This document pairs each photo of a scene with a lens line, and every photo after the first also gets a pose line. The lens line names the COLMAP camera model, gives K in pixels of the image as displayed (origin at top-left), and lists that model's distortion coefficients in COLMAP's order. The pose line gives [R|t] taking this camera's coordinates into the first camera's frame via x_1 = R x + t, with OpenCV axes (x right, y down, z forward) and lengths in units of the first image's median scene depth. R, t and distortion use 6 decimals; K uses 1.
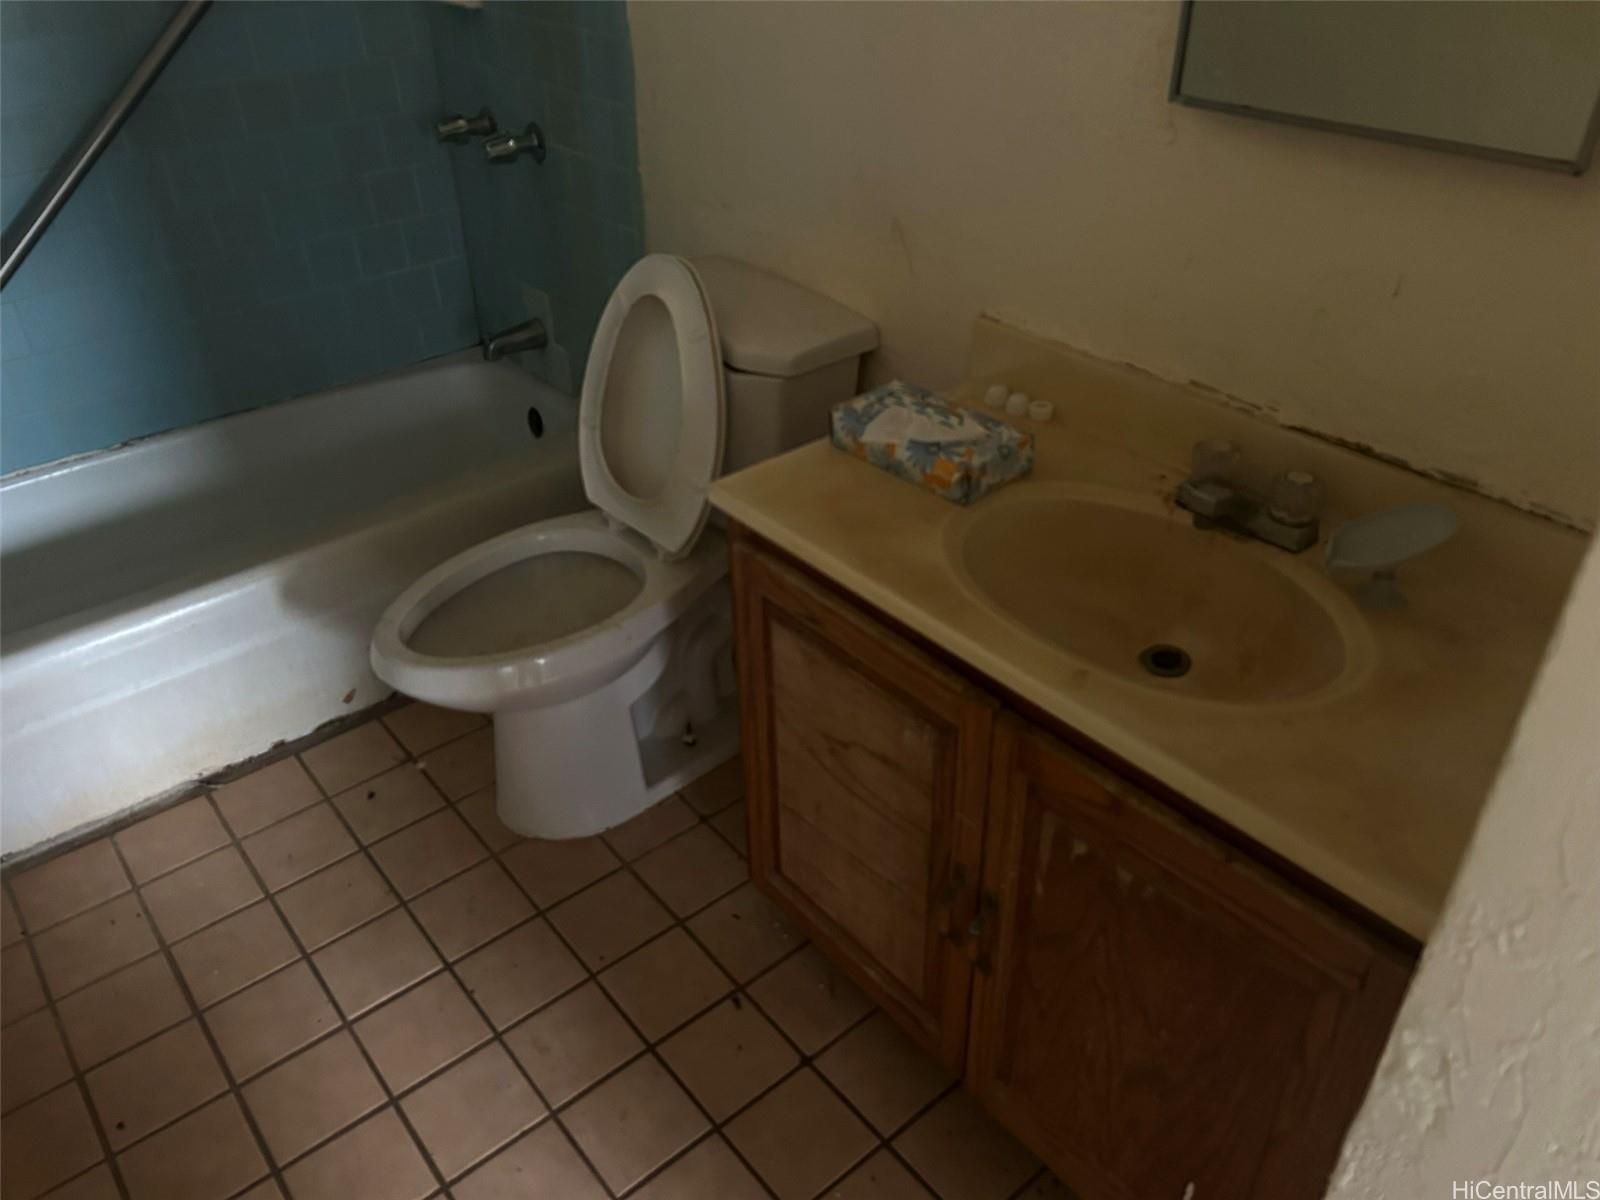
lens RADIAL K [[1204.9, 0, 796.9], [0, 1204.9, 598.8], [0, 0, 1]] dist [0.050096, -0.052009]
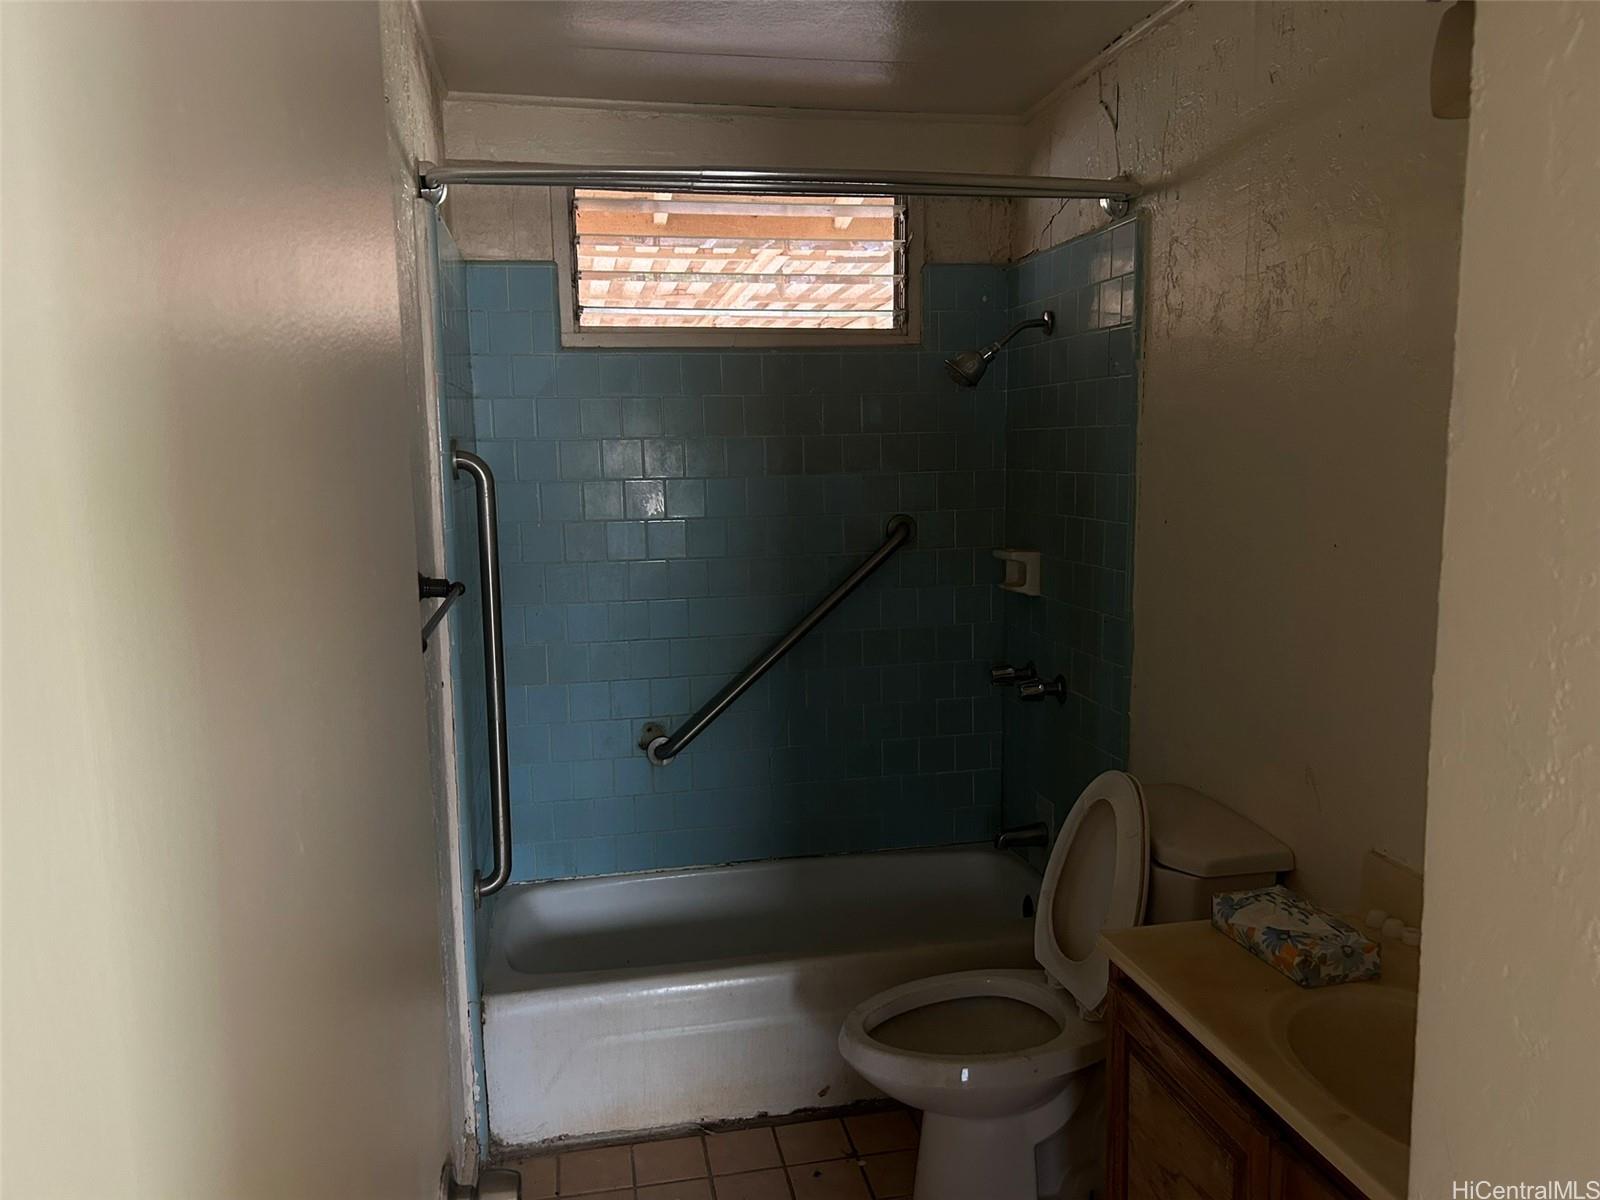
lens RADIAL K [[1204.9, 0, 802.0], [0, 1204.9, 602.6], [0, 0, 1]] dist [0.050096, -0.052009]
pose [[0.881460, 0.066179, -0.467598, 0.184167], [-0.261939, 0.892384, -0.367477, 0.119730], [0.392958, 0.446399, 0.803936, -0.254971]]
